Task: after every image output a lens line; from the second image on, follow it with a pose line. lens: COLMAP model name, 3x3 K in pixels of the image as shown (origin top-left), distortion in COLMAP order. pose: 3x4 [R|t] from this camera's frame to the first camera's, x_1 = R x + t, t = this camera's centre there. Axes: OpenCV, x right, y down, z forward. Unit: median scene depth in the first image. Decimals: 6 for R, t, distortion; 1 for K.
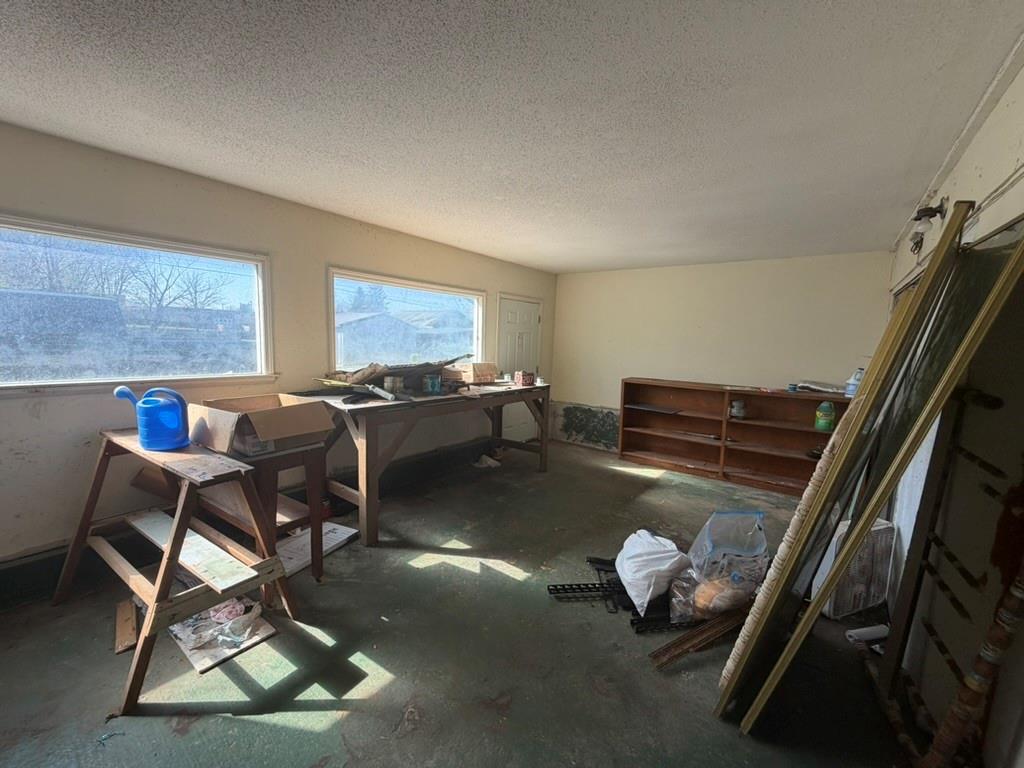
lens RADIAL K [[409.3, 0, 514.2], [0, 409.3, 385.1], [0, 0, 1]] dist [-0.000196, 0.001135]
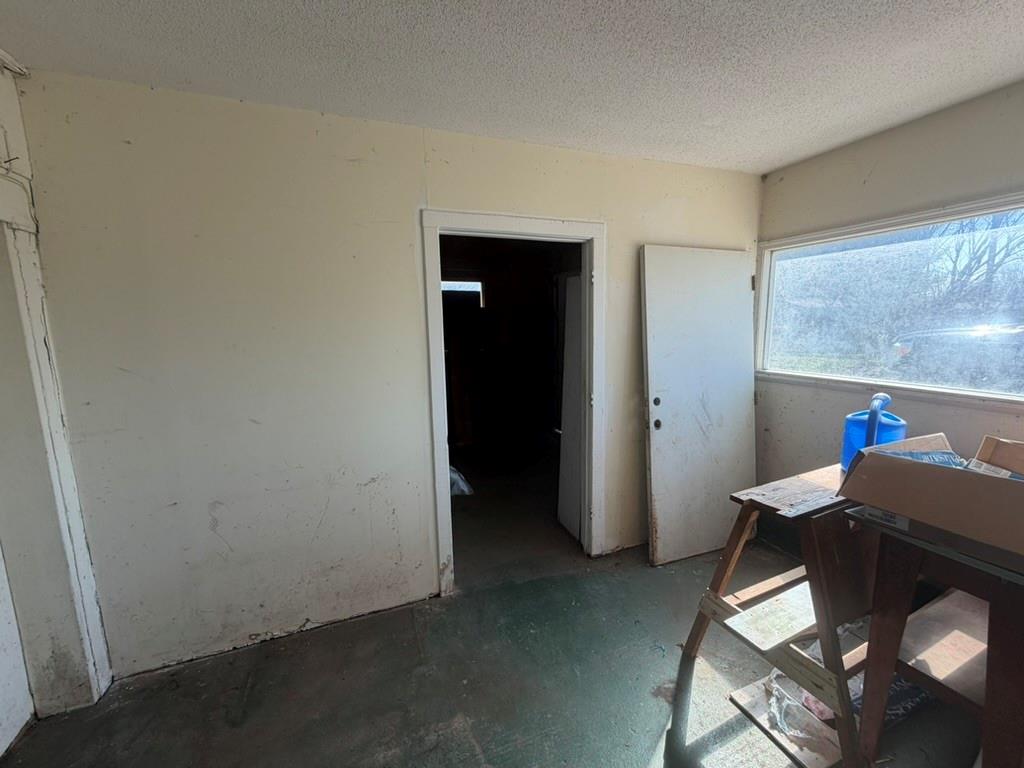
lens RADIAL K [[409.3, 0, 510.9], [0, 409.3, 384.4], [0, 0, 1]] dist [-0.000196, 0.001135]
pose [[-0.531647, 0.096643, -0.841435, 0.194276], [-0.103495, 0.978611, 0.177790, -0.096400], [0.840619, 0.181605, -0.510273, 0.858710]]
